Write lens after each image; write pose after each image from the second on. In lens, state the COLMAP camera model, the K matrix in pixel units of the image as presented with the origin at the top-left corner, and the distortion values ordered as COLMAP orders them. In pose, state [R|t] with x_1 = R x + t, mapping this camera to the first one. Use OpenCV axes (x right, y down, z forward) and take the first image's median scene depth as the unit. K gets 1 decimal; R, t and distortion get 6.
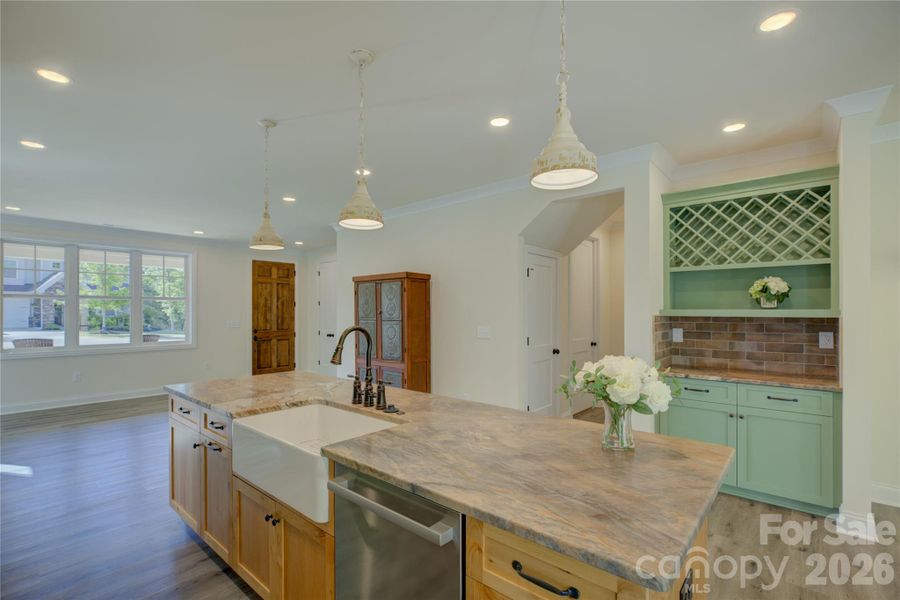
lens RADIAL K [[411.3, 0, 447.3], [0, 411.3, 311.1], [0, 0, 1]] dist [-0.004613, -0.000729]
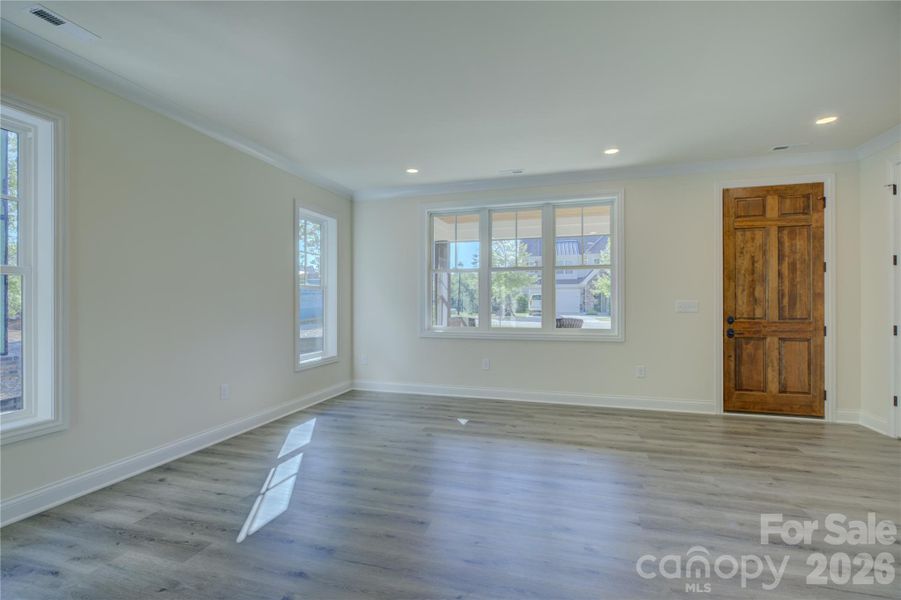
lens RADIAL K [[413.4, 0, 451.2], [0, 413.4, 303.5], [0, 0, 1]] dist [-0.002501, -0.000642]
pose [[0.414476, 0.001543, -0.910059, -0.258318], [0.003987, 0.999986, 0.003511, 0.049424], [0.910051, -0.005084, 0.414464, 0.914066]]
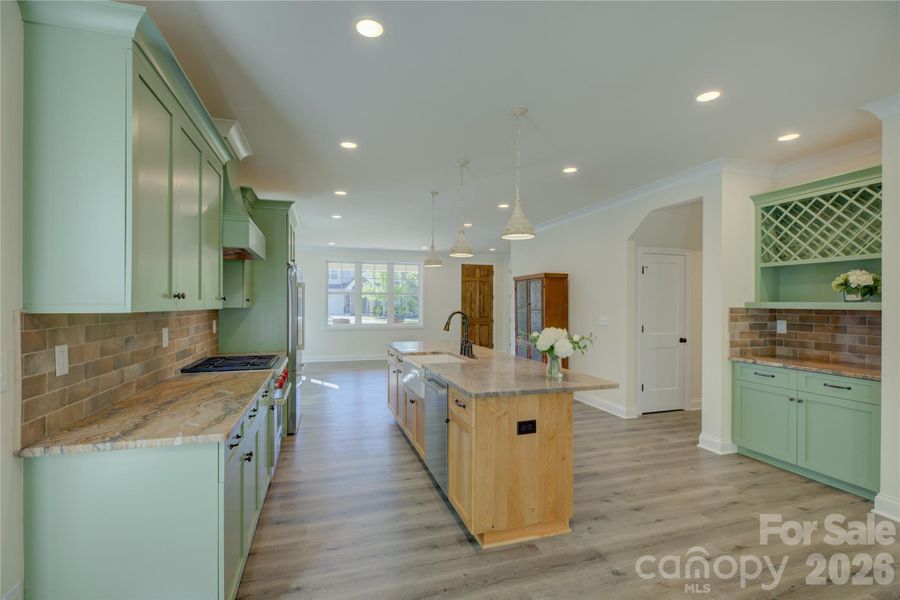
lens RADIAL K [[413.0, 0, 450.7], [0, 413.0, 303.5], [0, 0, 1]] dist [-0.002501, -0.000642]
pose [[0.854159, 0.003850, -0.519998, 0.392522], [-0.003105, 0.999993, 0.002304, -0.000230], [0.520003, -0.000353, 0.854164, -0.328758]]
